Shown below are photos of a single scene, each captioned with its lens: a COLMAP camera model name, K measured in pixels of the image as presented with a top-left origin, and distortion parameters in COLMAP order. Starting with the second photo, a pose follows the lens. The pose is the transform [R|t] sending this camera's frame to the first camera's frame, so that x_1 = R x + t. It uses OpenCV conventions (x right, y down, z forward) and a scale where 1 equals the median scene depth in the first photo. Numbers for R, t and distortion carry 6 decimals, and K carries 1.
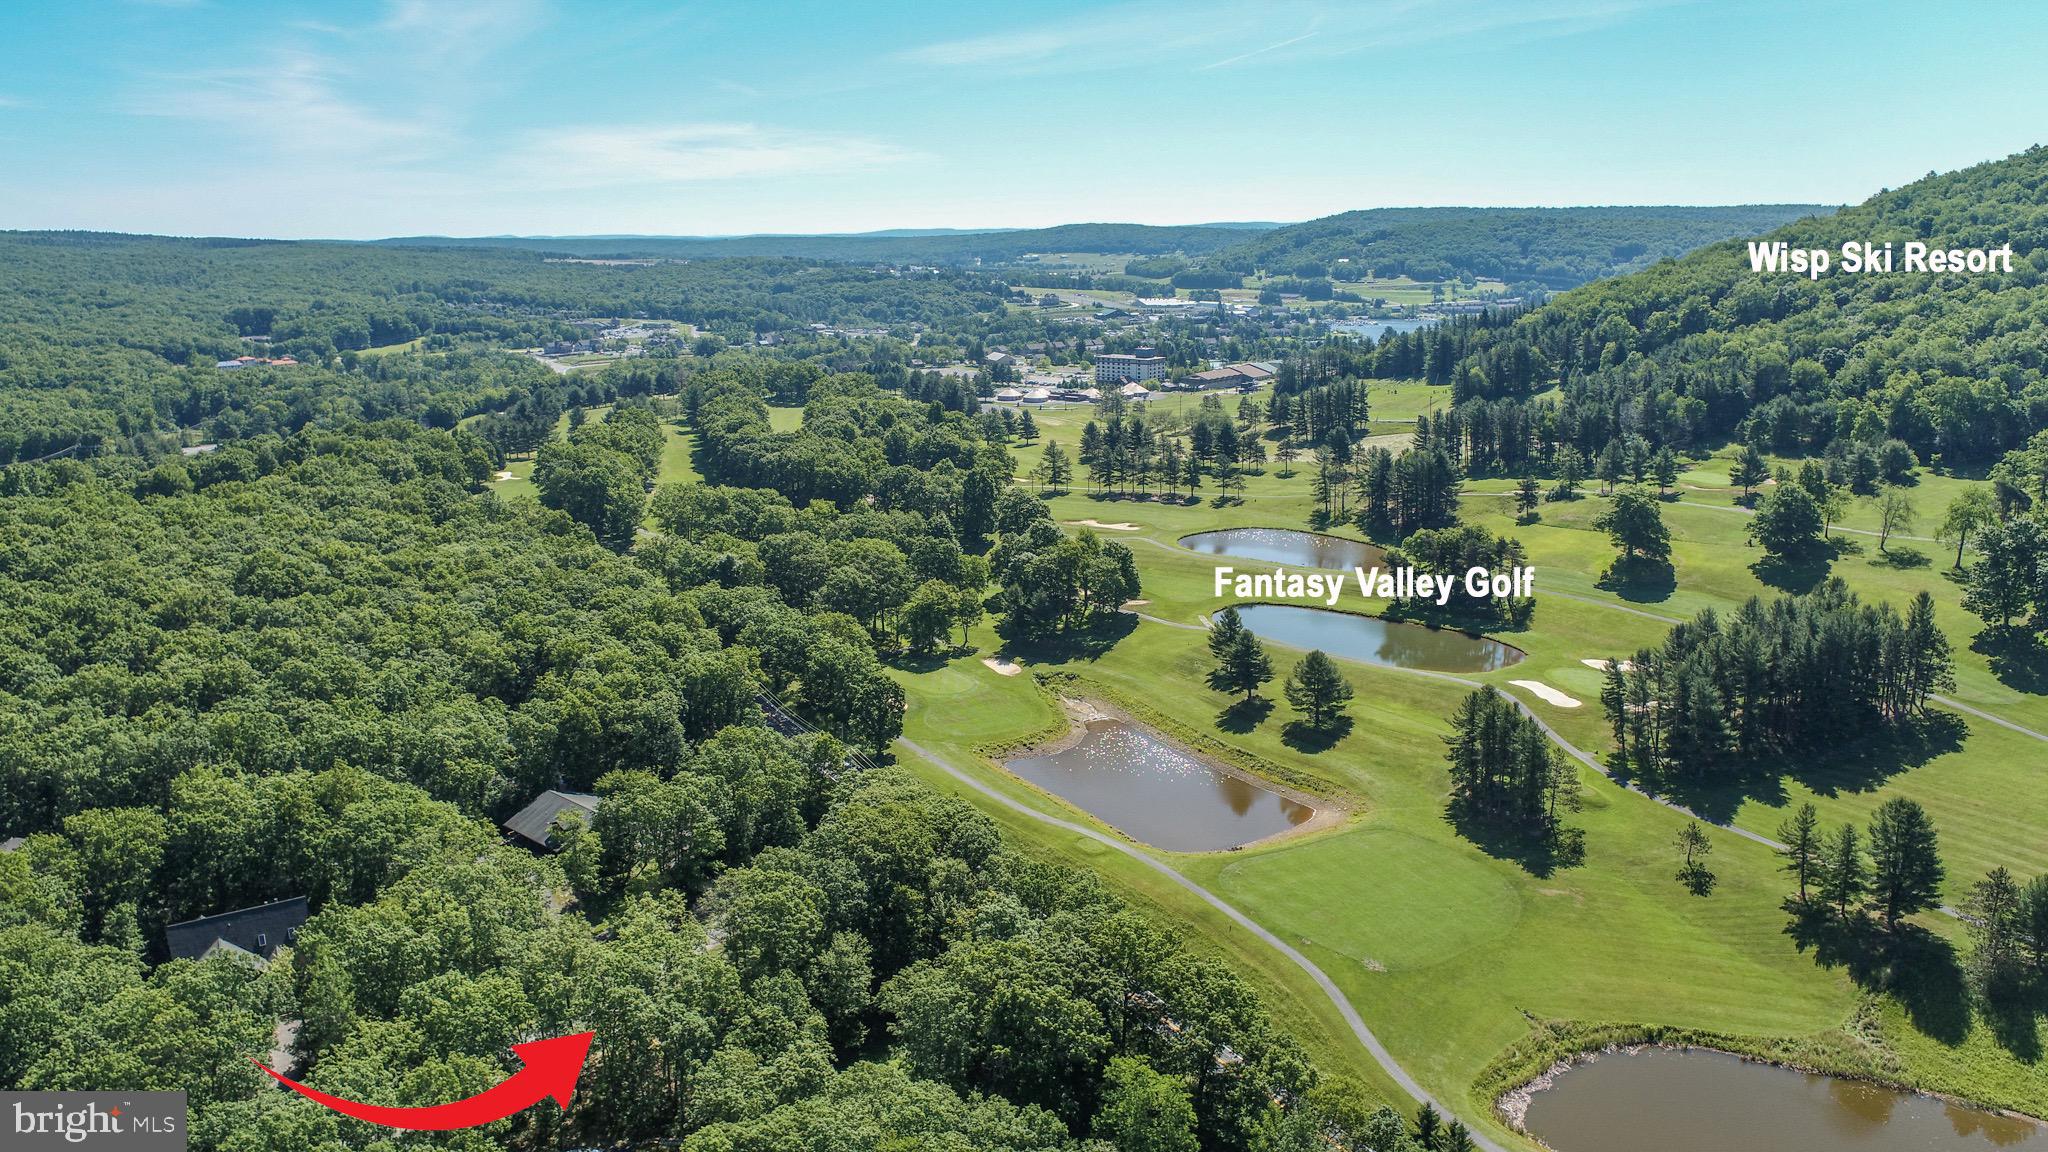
lens RADIAL K [[1392.3, 0, 1053.8], [0, 1392.3, 588.0], [0, 0, 1]] dist [-0.018997, 0.002675]
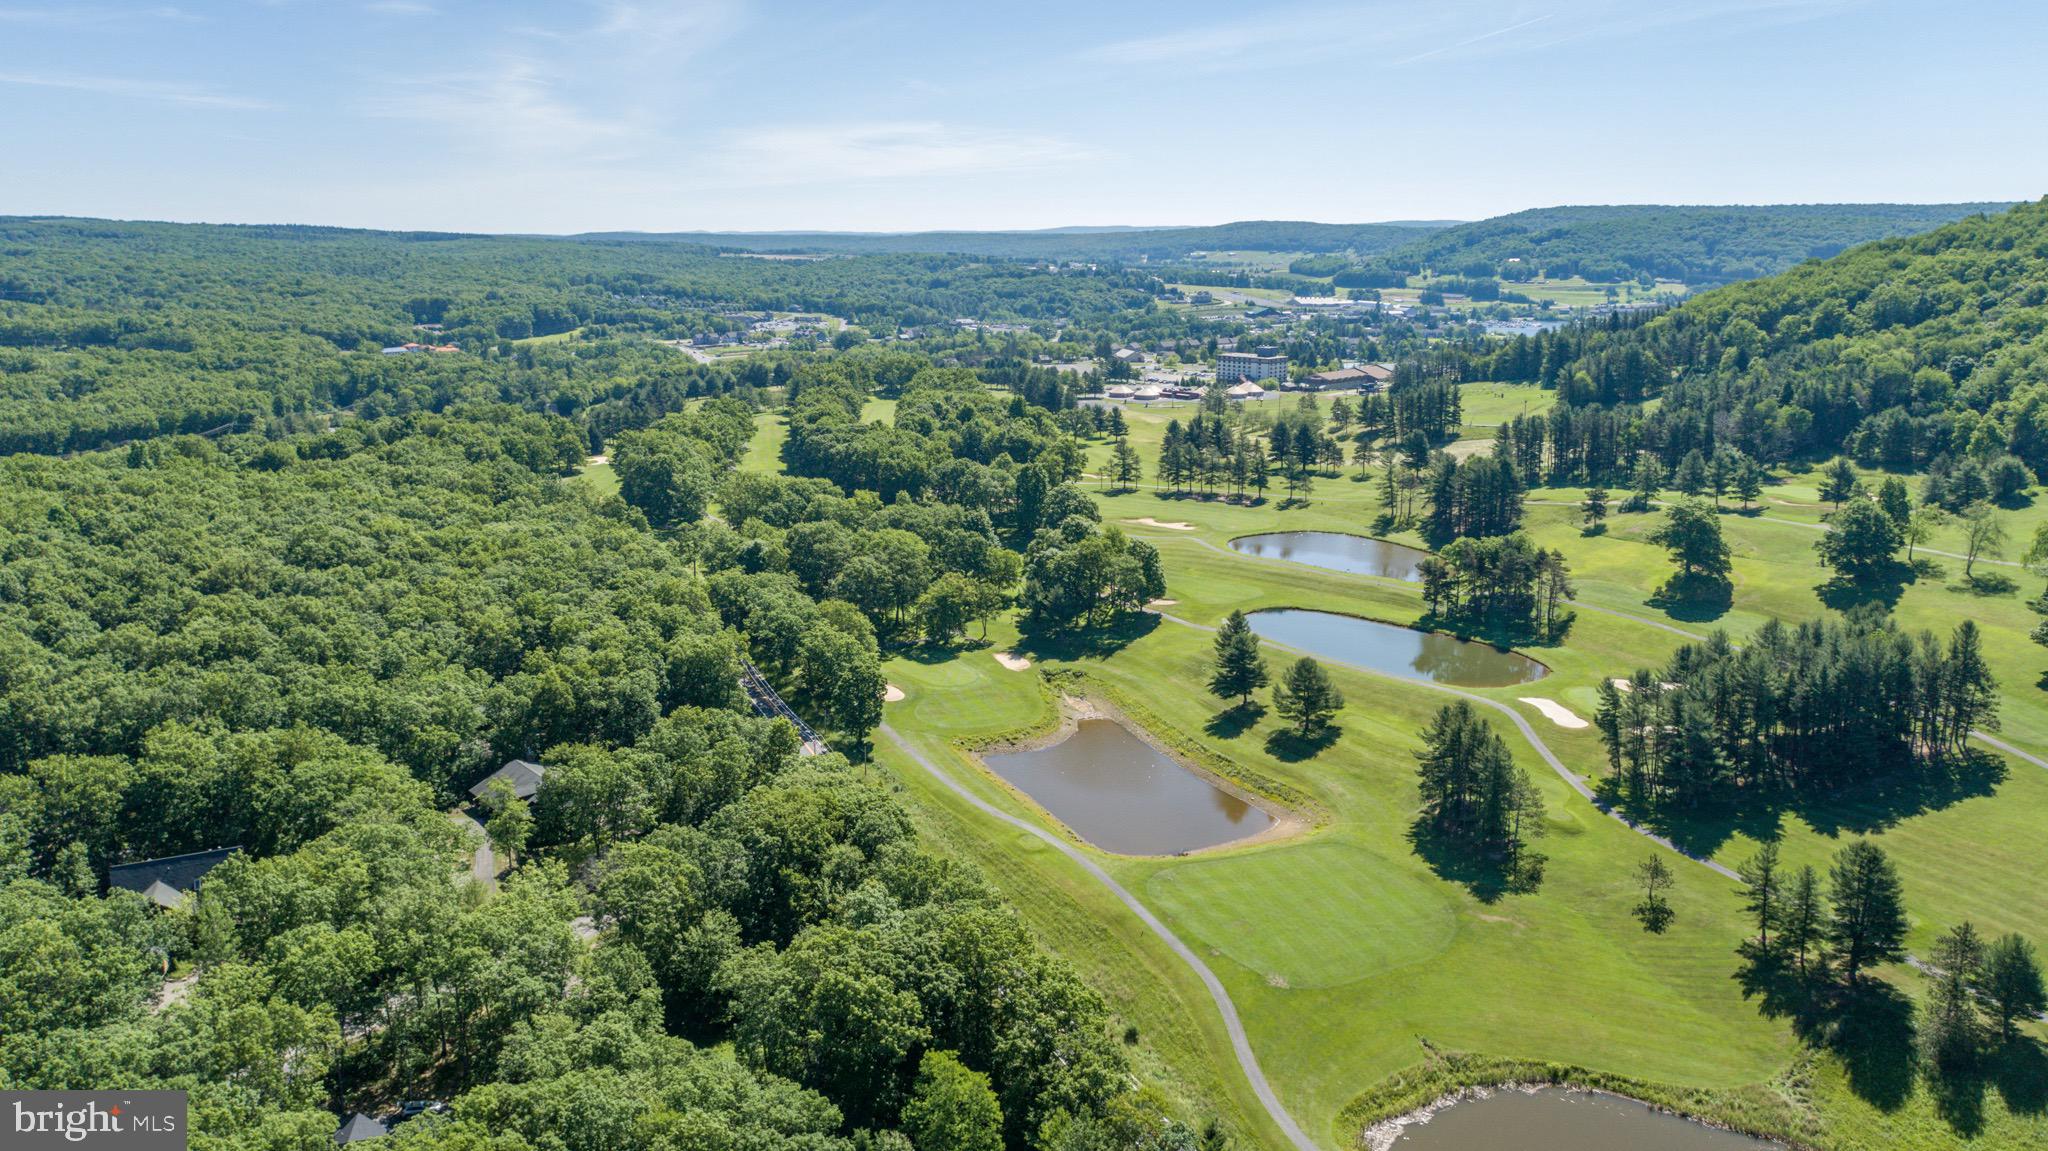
lens RADIAL K [[1392.3, 0, 1053.8], [0, 1392.3, 587.5], [0, 0, 1]] dist [-0.018997, 0.002675]
pose [[0.991583, 0.034652, -0.124745, 0.112252], [-0.034463, 0.999399, 0.003674, -0.001342], [0.124798, 0.000656, 0.992182, 0.008545]]
